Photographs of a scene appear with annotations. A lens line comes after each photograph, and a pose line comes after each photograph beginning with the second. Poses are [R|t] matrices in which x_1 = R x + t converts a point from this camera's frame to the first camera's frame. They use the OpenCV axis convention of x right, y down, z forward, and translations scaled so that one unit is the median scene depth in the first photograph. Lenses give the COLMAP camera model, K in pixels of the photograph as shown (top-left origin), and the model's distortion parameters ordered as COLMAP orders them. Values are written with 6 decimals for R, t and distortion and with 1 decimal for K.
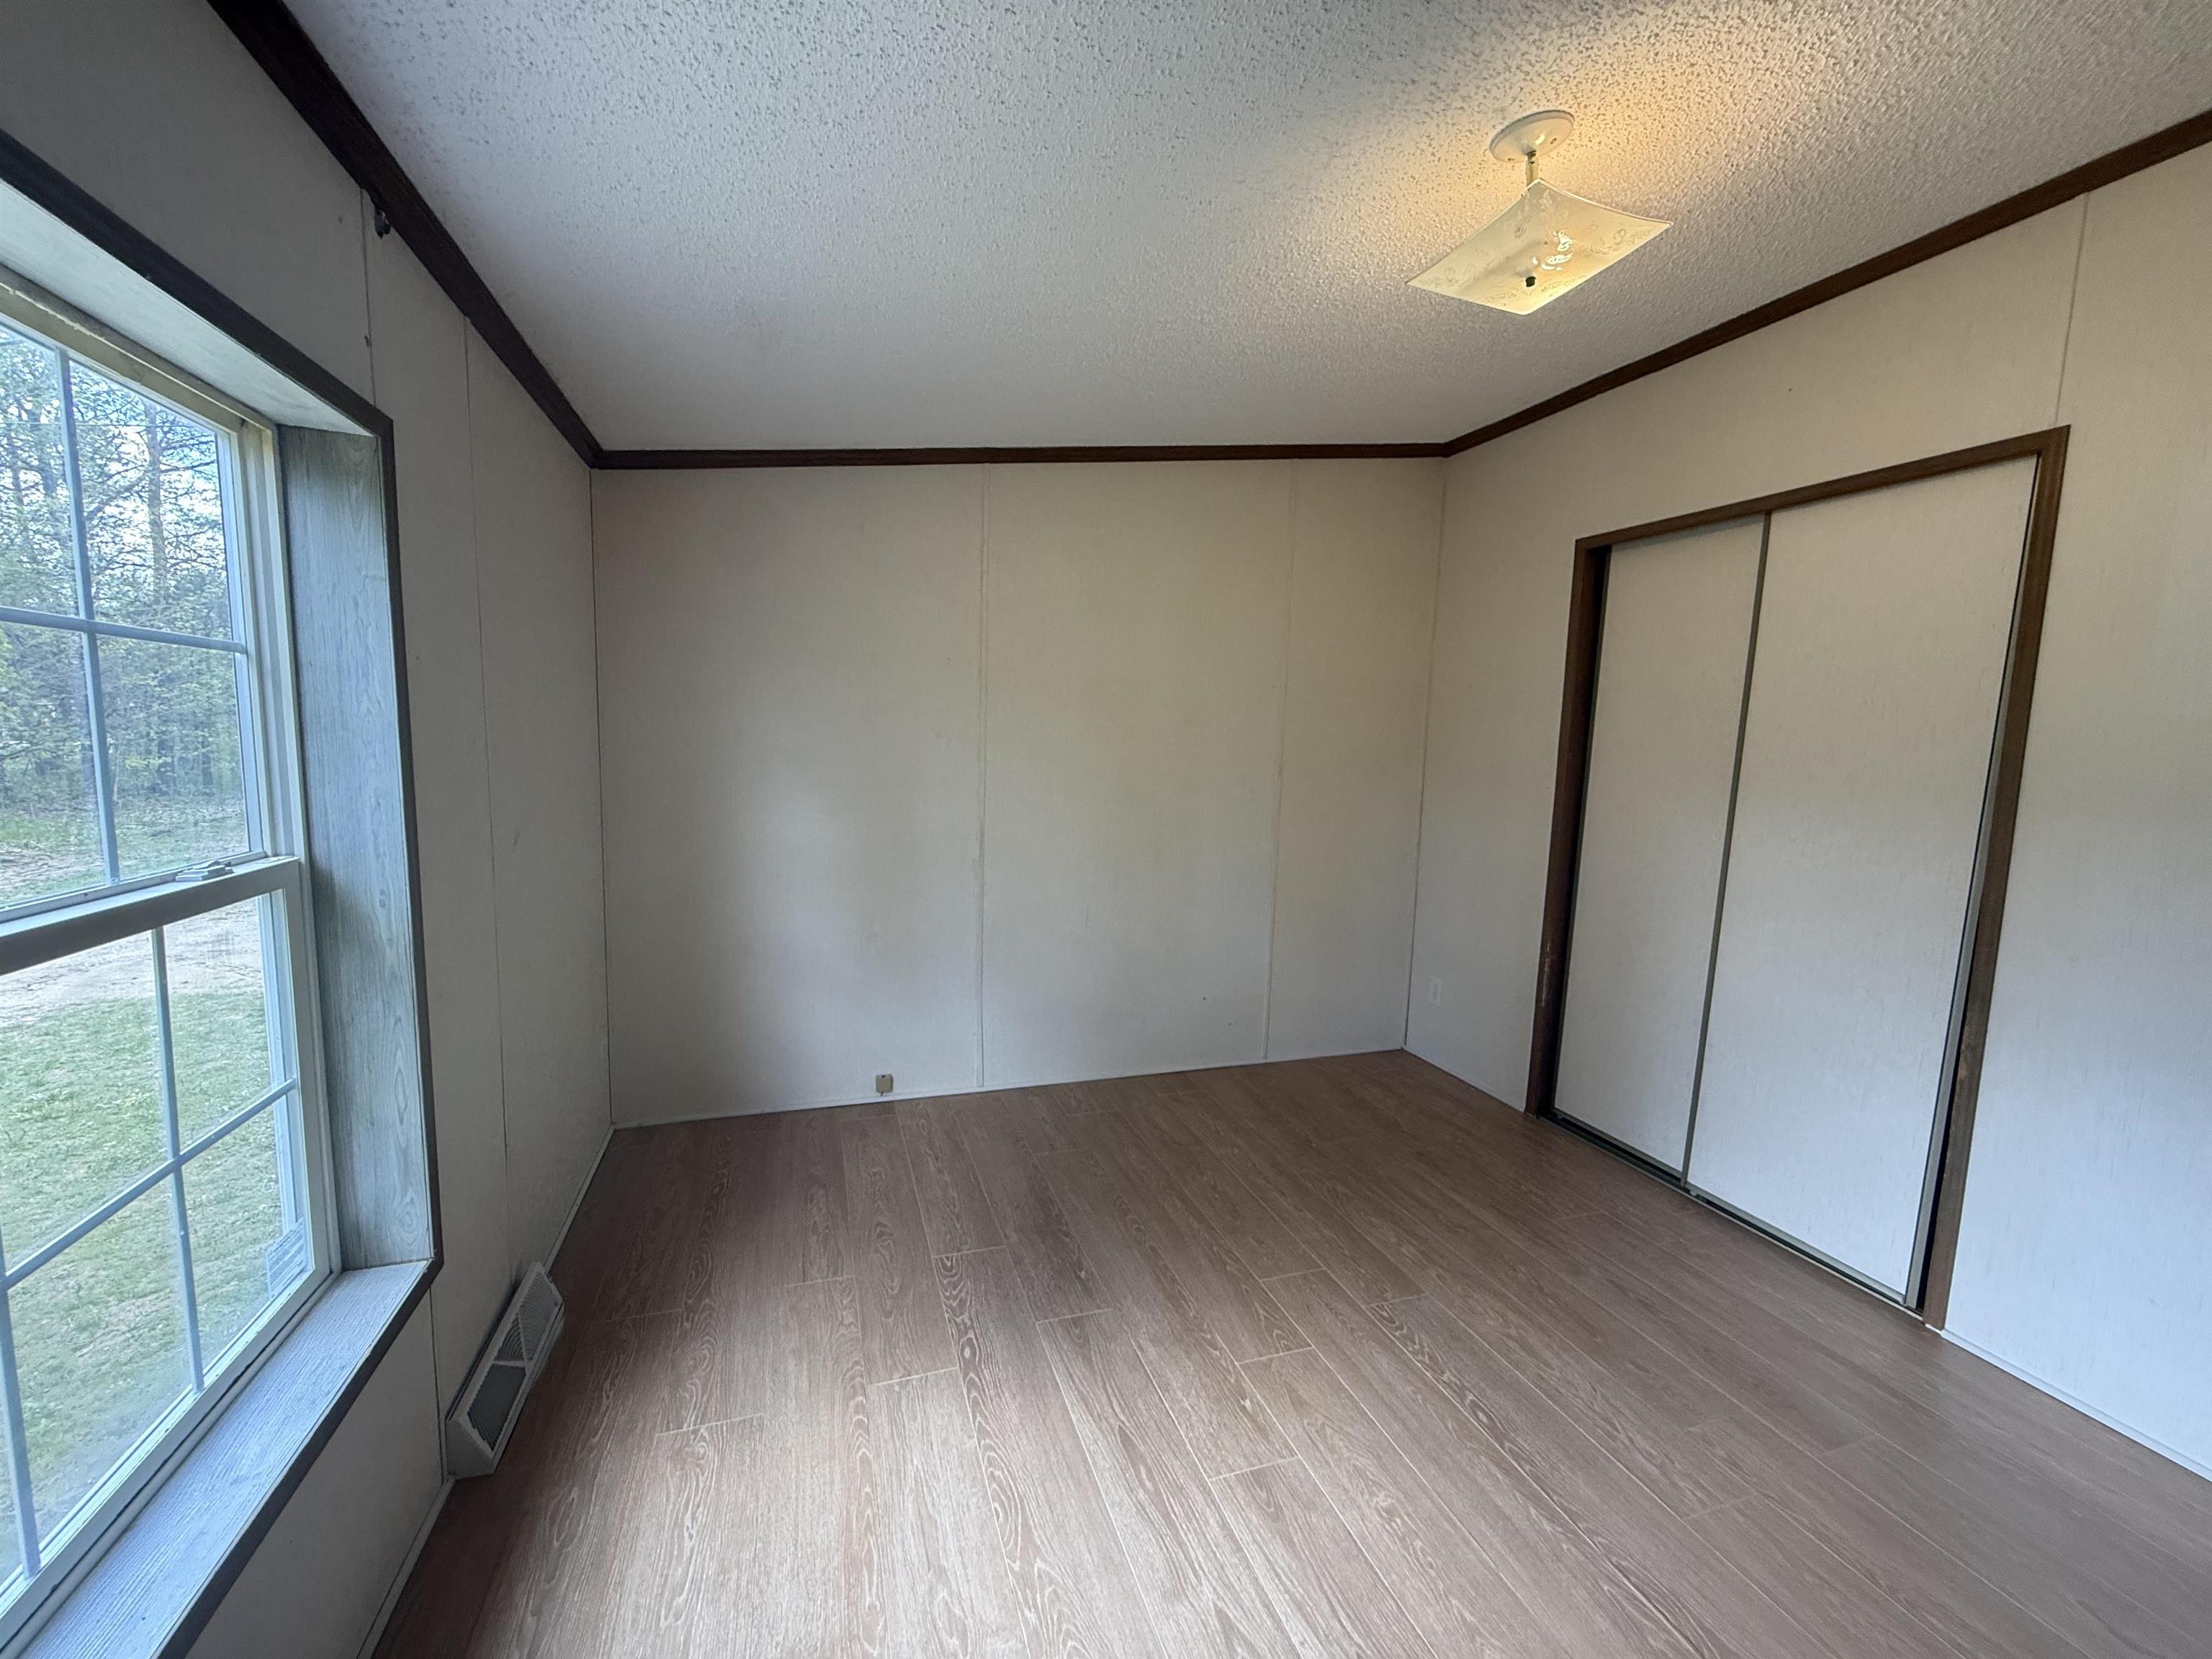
lens RADIAL K [[879.7, 0, 1106.0], [0, 879.7, 829.5], [0, 0, 1]] dist [0.000414, 0.000050]
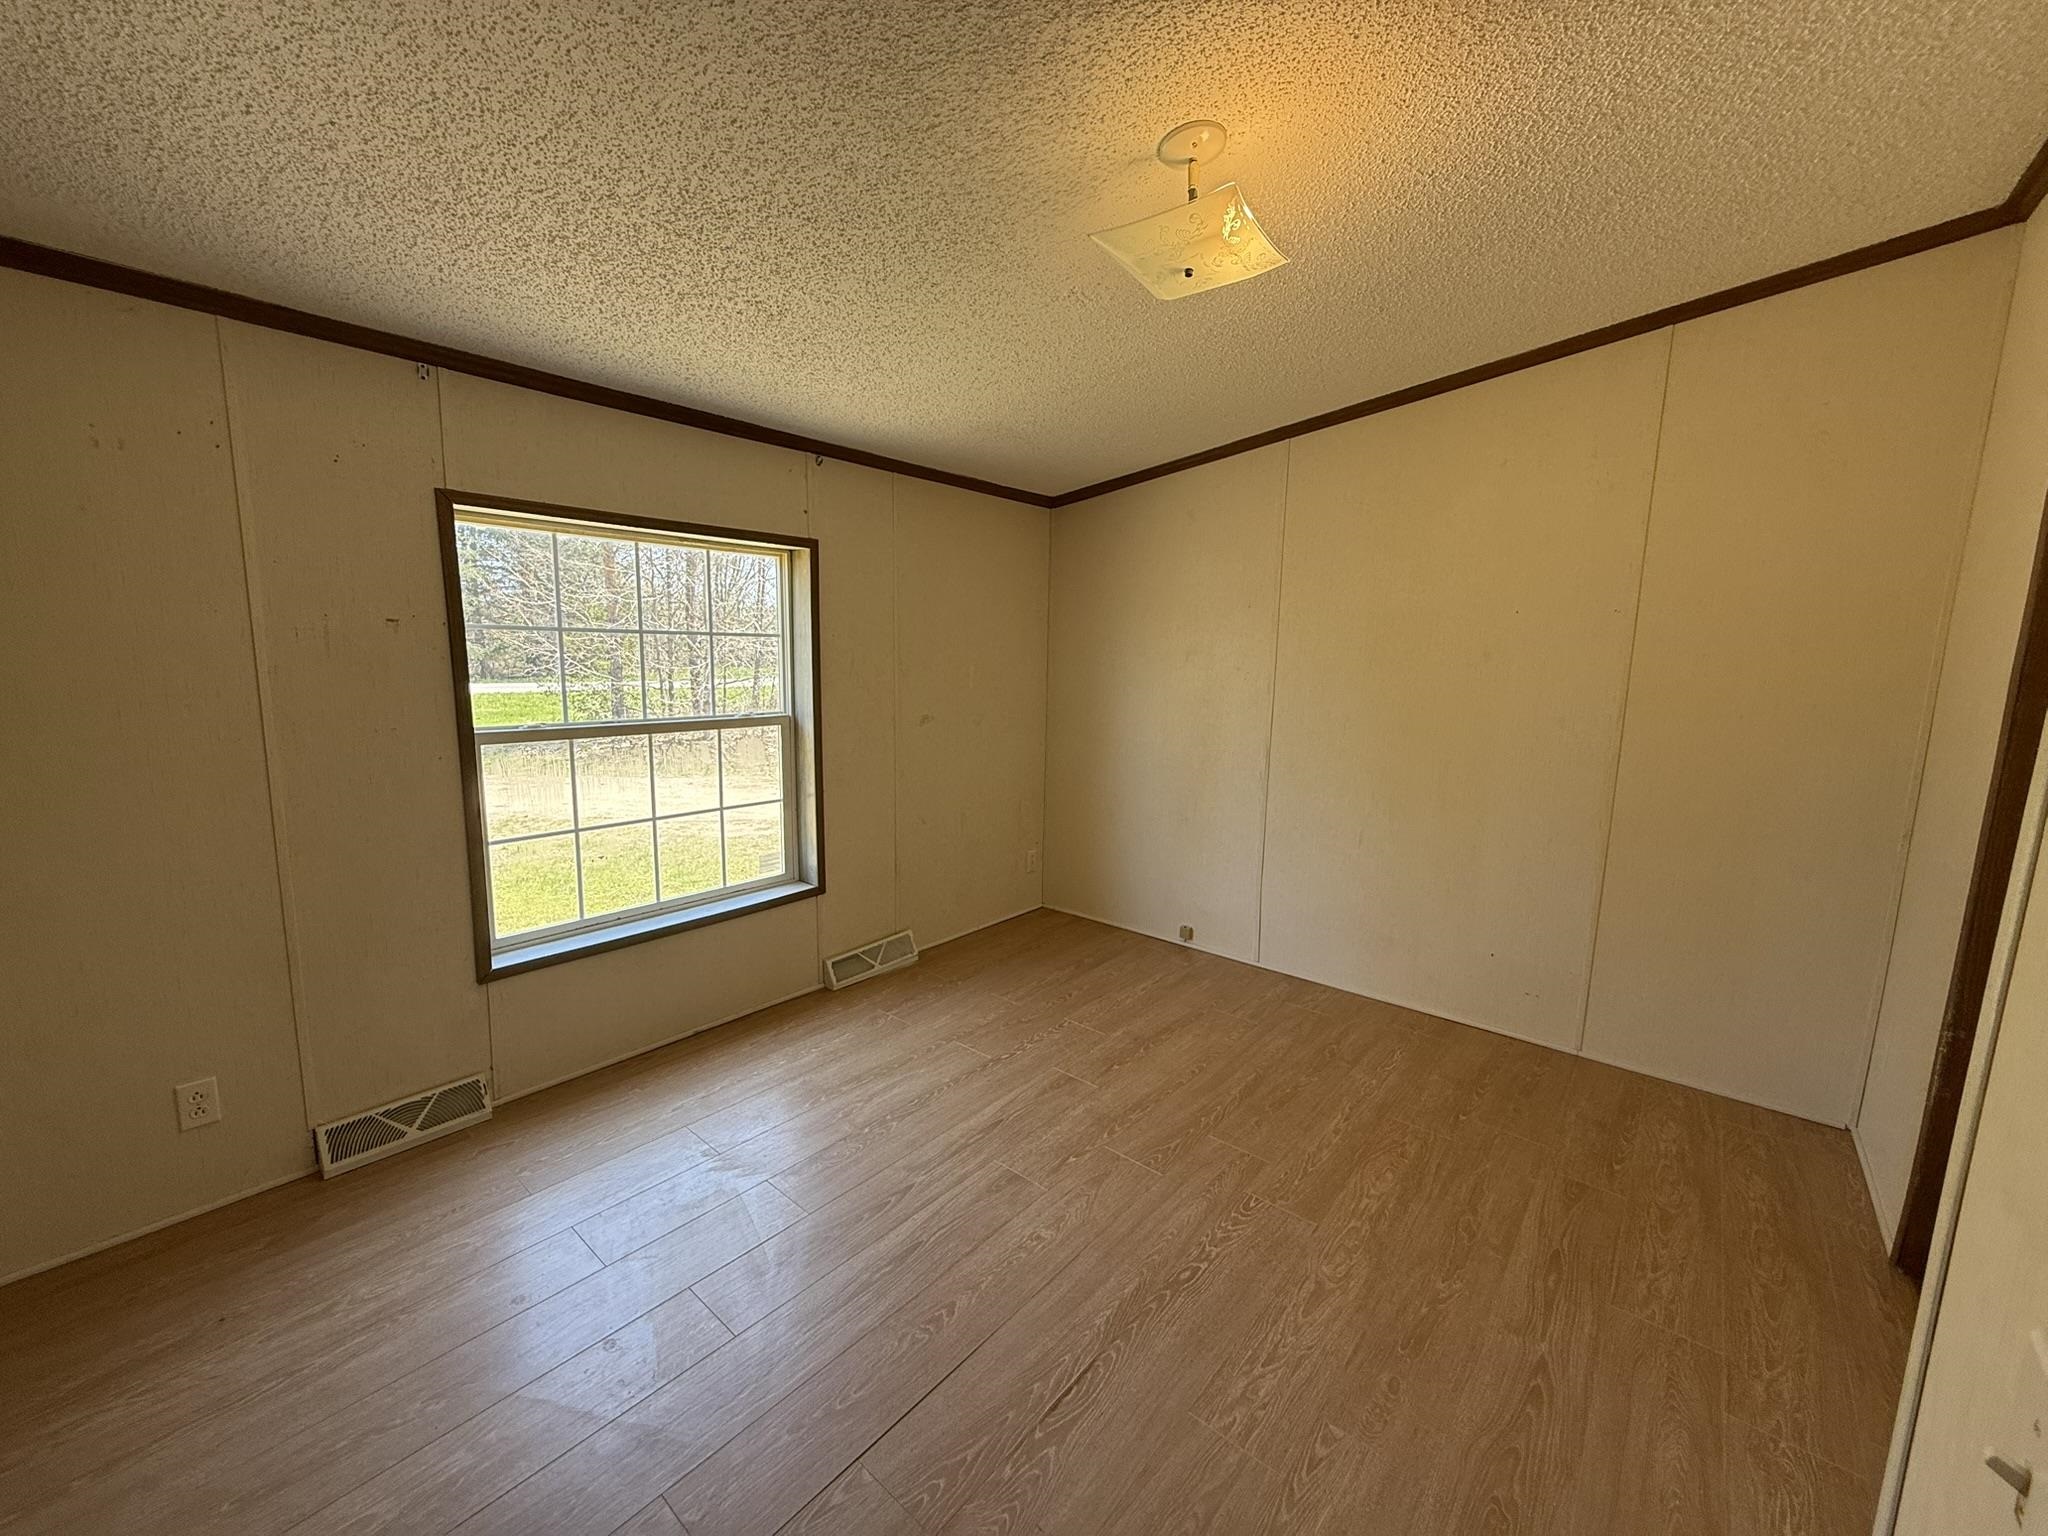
lens RADIAL K [[814.5, 0, 1024.0], [0, 814.5, 768.0], [0, 0, 1]] dist [0.000414, 0.000050]
pose [[0.521046, 0.106482, -0.846860, 0.803267], [-0.095933, 0.993207, 0.065858, -0.018433], [0.848120, 0.046927, 0.527722, 0.172314]]
